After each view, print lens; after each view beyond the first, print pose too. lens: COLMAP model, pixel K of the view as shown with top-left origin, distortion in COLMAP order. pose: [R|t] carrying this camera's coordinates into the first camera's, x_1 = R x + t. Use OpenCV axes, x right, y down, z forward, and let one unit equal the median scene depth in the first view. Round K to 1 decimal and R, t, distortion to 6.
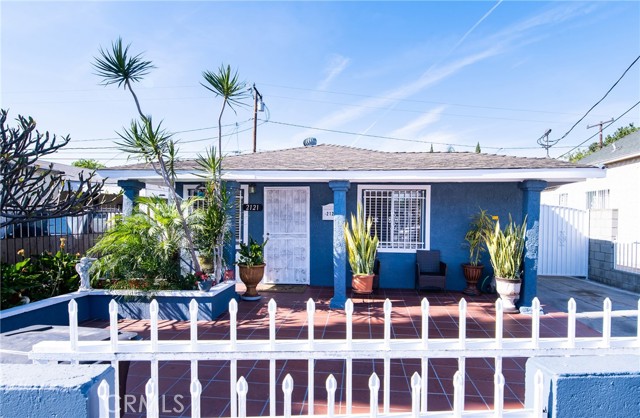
lens RADIAL K [[321.9, 0, 320.0], [0, 321.9, 209.0], [0, 0, 1]] dist [0.000739, -0.000078]
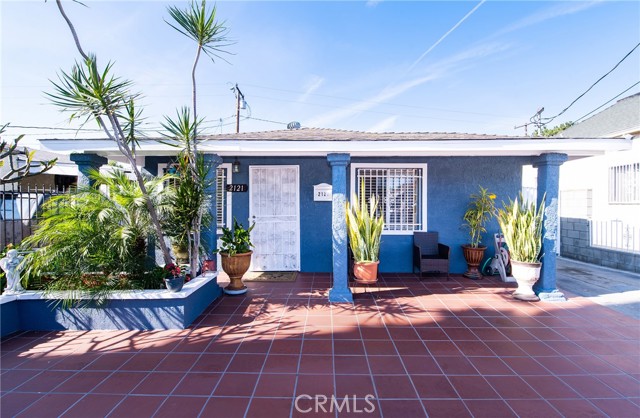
lens RADIAL K [[274.0, 0, 317.0], [0, 274.0, 199.3], [0, 0, 1]] dist [0.000700, -0.007185]
pose [[0.996747, -0.007601, 0.080237, -0.058947], [0.006760, 0.999919, 0.010749, 0.026586], [-0.080312, -0.010171, 0.996718, 0.272571]]
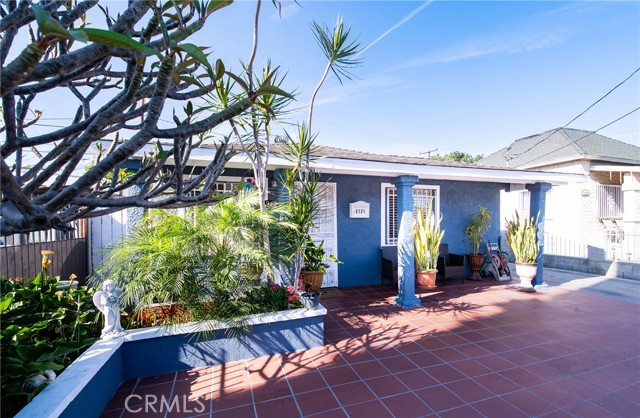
lens RADIAL K [[287.9, 0, 331.5], [0, 287.9, 215.8], [0, 0, 1]] dist [0.000312, -0.000101]
pose [[0.910643, -0.006189, 0.413148, -0.510371], [0.001856, 0.999939, 0.010889, 0.023552], [-0.413190, -0.009150, 0.910599, 0.307988]]
